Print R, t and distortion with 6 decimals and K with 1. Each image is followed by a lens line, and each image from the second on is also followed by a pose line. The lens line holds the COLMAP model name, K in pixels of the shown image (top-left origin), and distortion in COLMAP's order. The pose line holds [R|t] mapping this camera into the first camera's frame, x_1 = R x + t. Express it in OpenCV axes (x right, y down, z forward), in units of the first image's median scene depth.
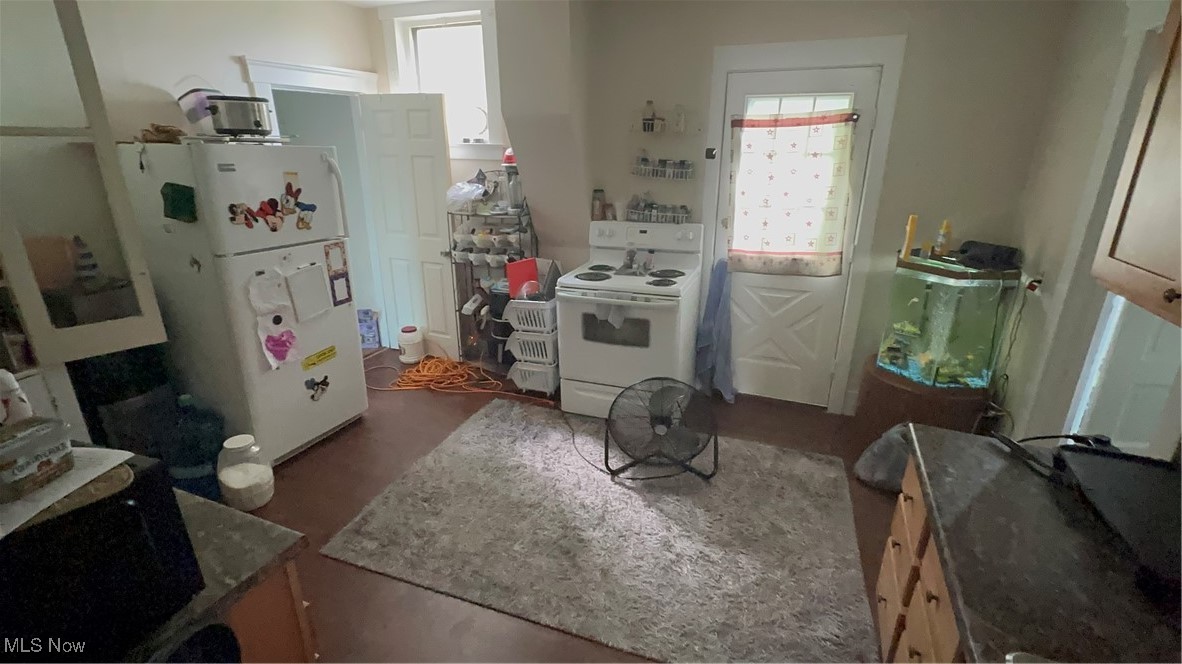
lens RADIAL K [[539.7, 0, 592.5], [0, 539.7, 331.7], [0, 0, 1]] dist [-0.003592, 0.001155]
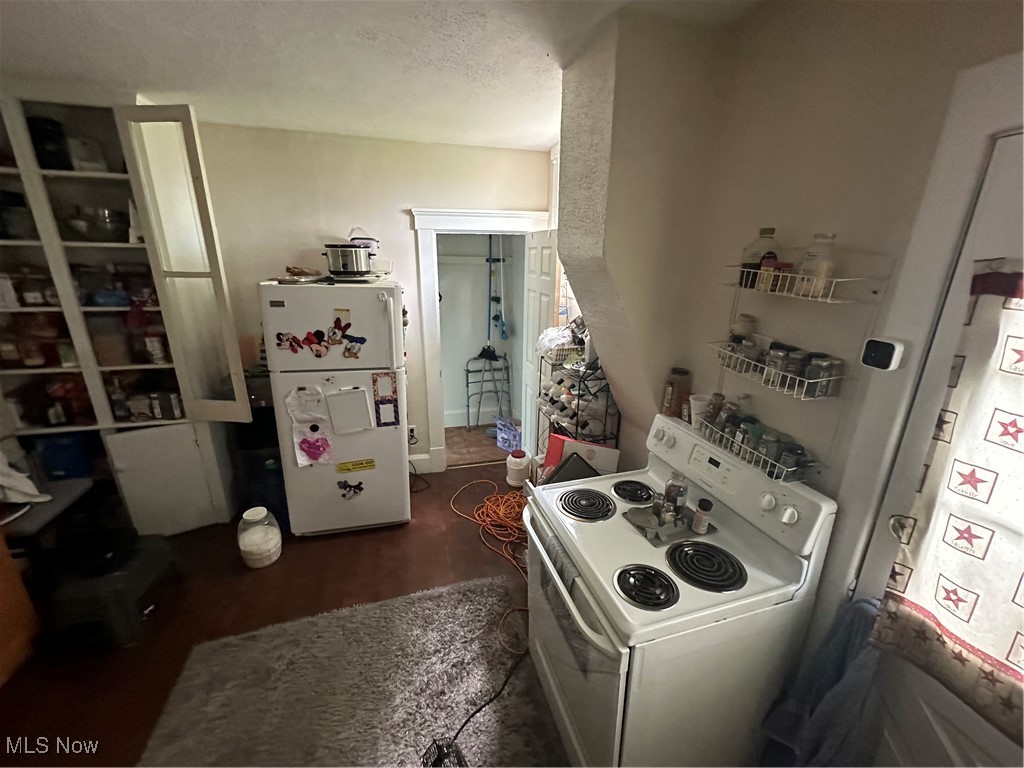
lens RADIAL K [[407.9, 0, 512.3], [0, 407.9, 383.2], [0, 0, 1]] dist [-0.000180, -0.000534]
pose [[0.609757, 0.238610, -0.755819, 0.309888], [-0.270860, 0.958928, 0.084215, -0.283345], [0.744870, 0.153370, 0.649343, 0.659155]]
